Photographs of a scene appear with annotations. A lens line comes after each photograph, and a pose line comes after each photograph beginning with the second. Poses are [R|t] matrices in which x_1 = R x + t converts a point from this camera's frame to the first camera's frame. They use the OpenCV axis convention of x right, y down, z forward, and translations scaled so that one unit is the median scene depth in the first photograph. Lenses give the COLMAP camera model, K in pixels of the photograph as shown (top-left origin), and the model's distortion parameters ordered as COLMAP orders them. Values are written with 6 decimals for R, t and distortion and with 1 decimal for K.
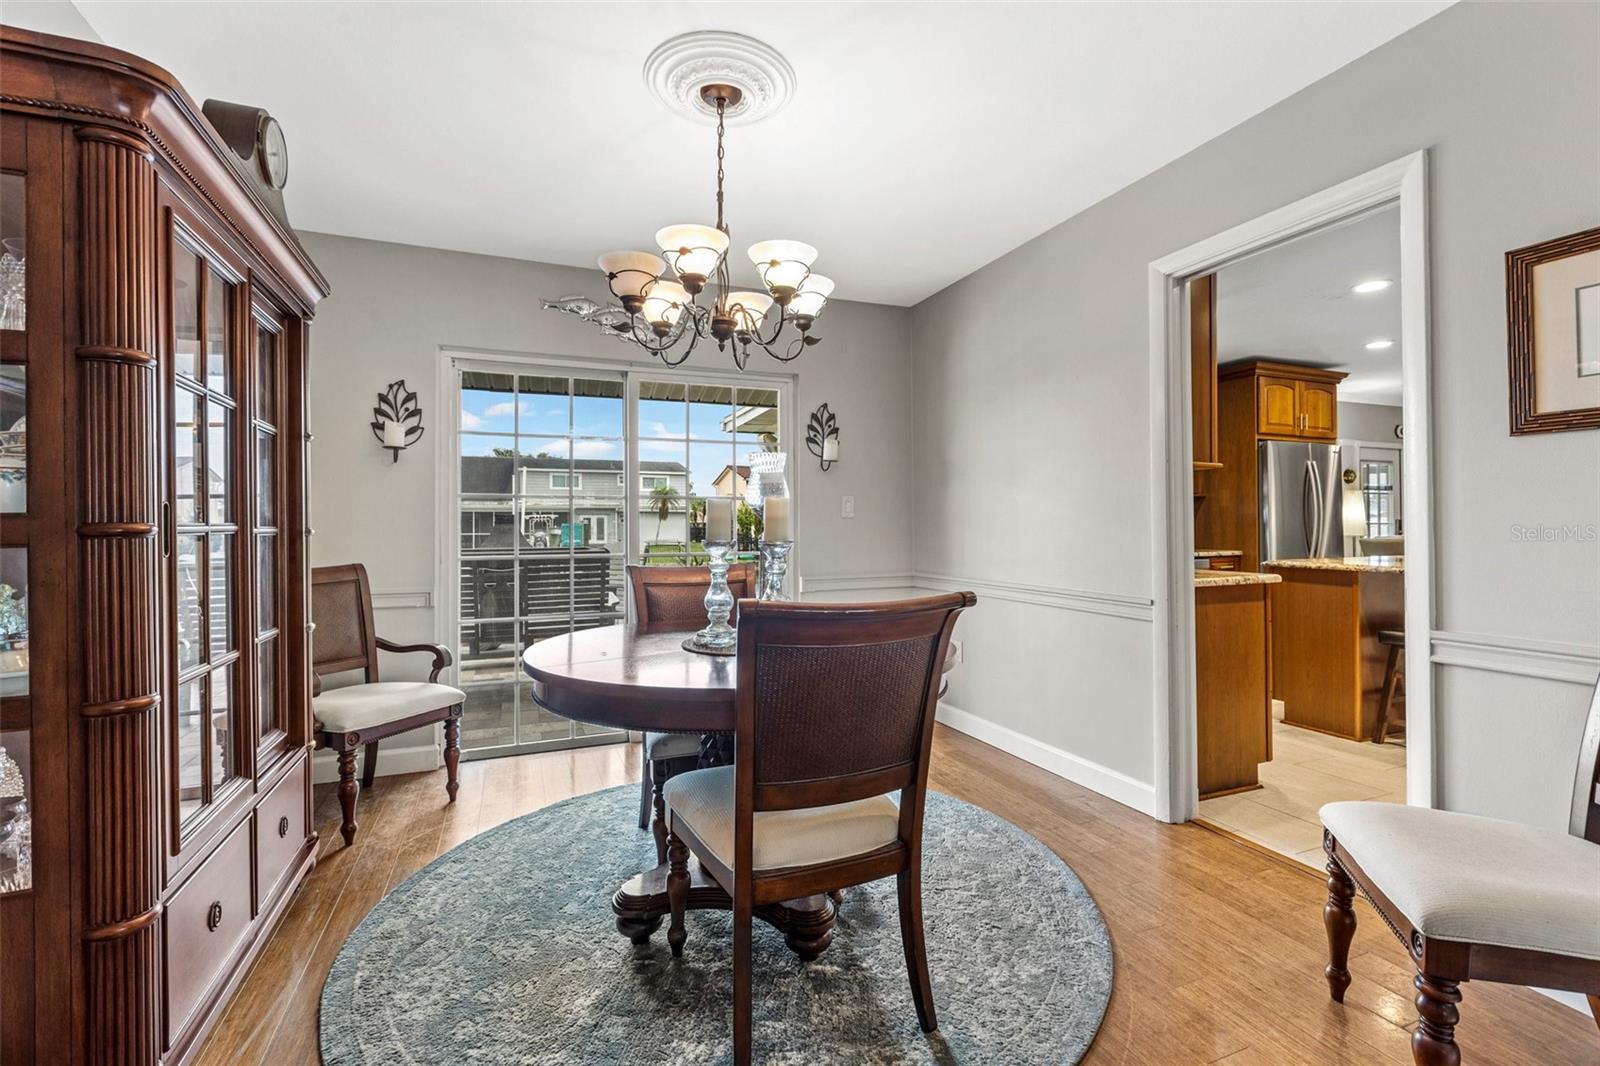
lens RADIAL K [[729.1, 0, 804.9], [0, 729.1, 519.9], [0, 0, 1]] dist [0.005306, -0.003019]
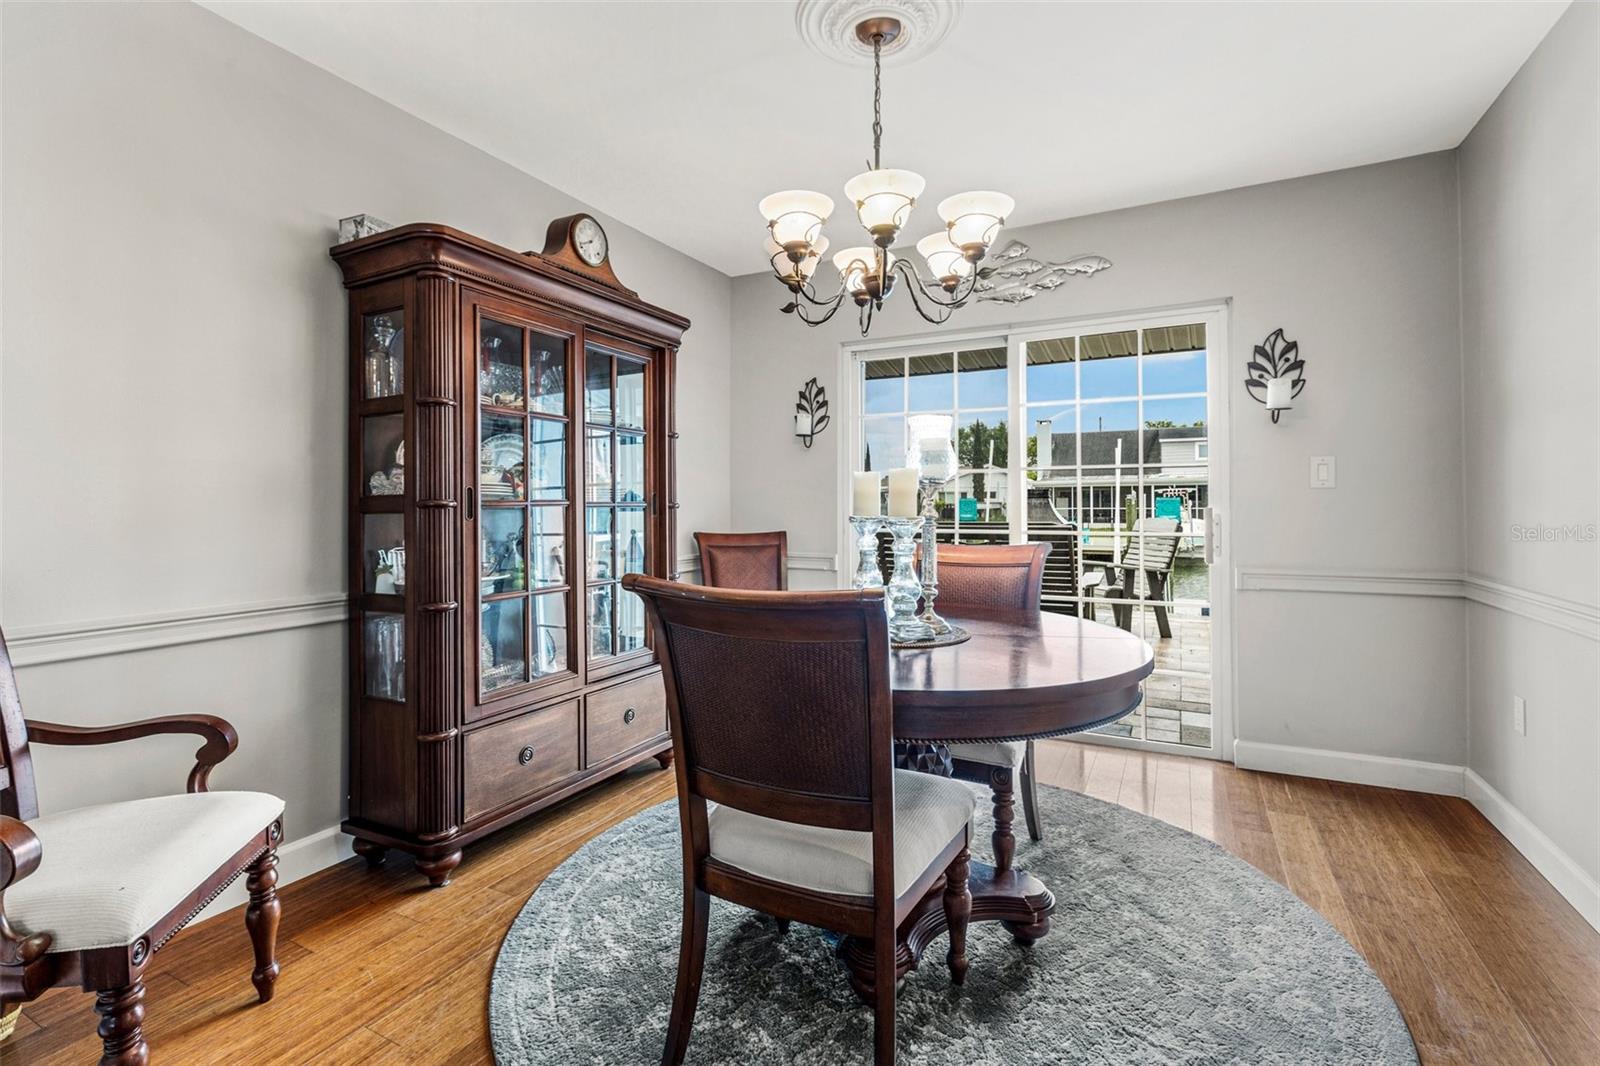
lens RADIAL K [[729.1, 0, 791.3], [0, 729.1, 495.7], [0, 0, 1]] dist [0.005306, -0.003019]
pose [[0.636381, -0.006428, -0.771348, 0.344208], [0.007634, 0.999969, -0.002036, 0.002404], [0.771337, -0.004593, 0.636410, 0.215904]]
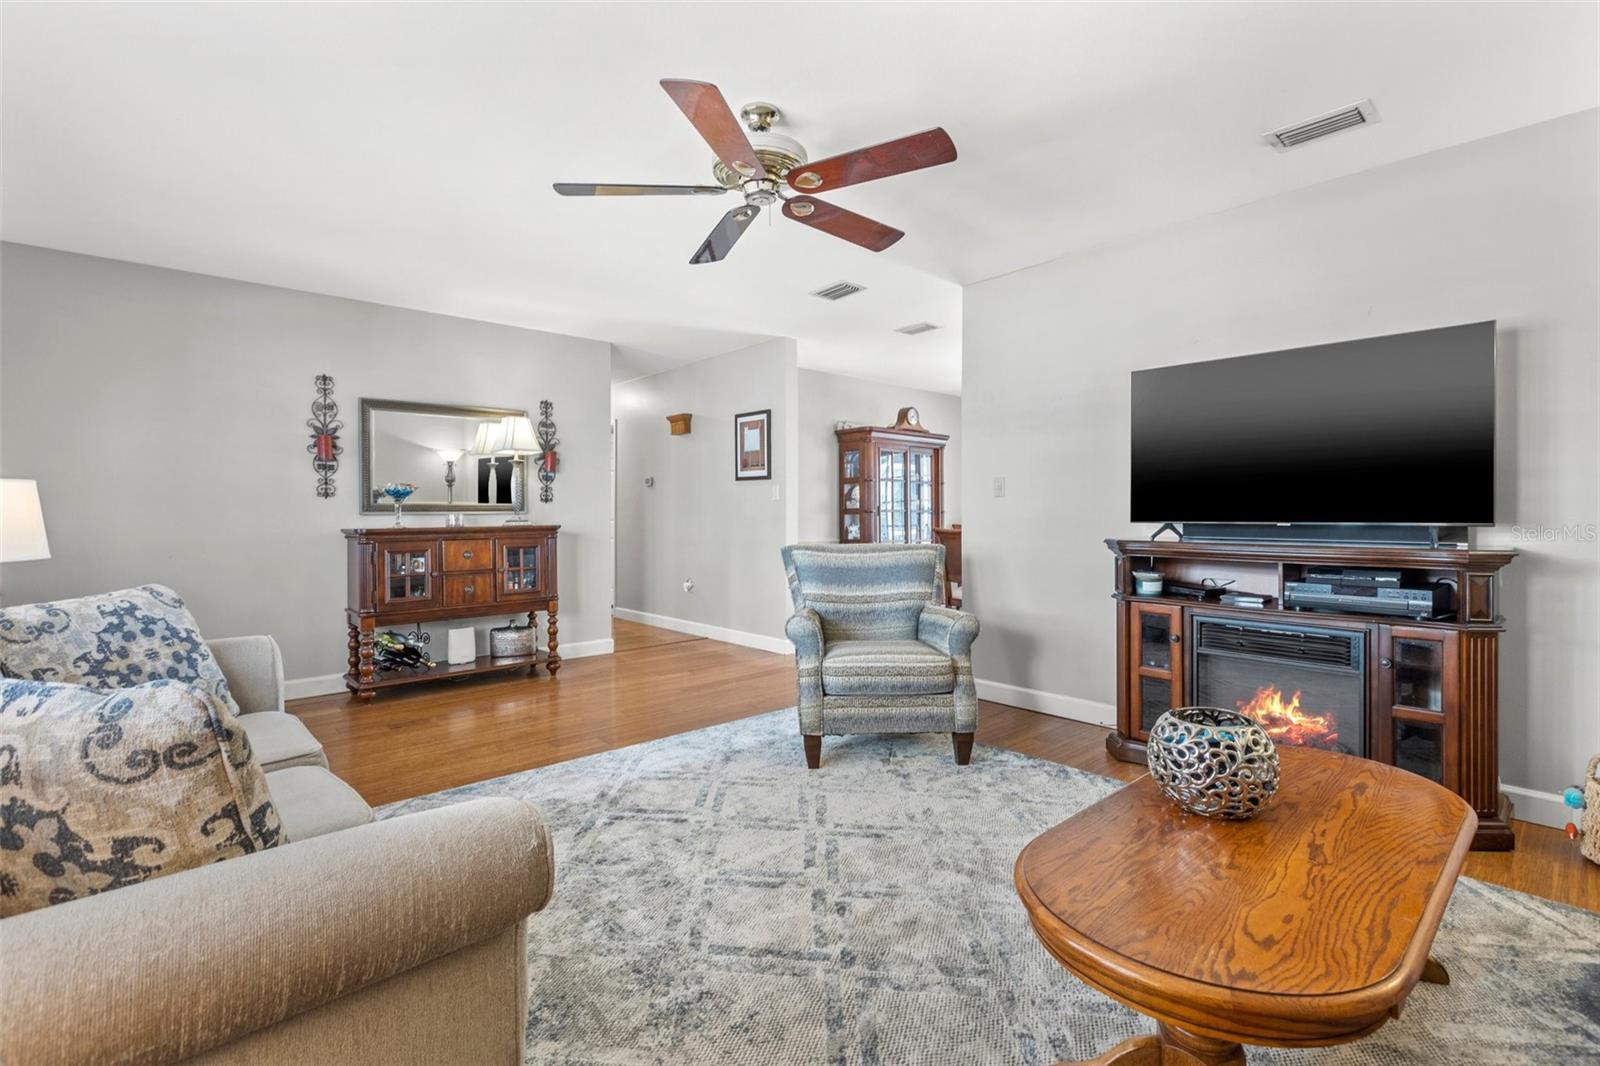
lens RADIAL K [[729.1, 0, 801.6], [0, 729.1, 522.4], [0, 0, 1]] dist [0.005306, -0.003019]
pose [[0.337004, 0.012124, -0.941425, 1.541159], [0.010320, 0.999809, 0.016570, 0.002287], [0.941447, -0.015299, 0.336815, -0.498640]]
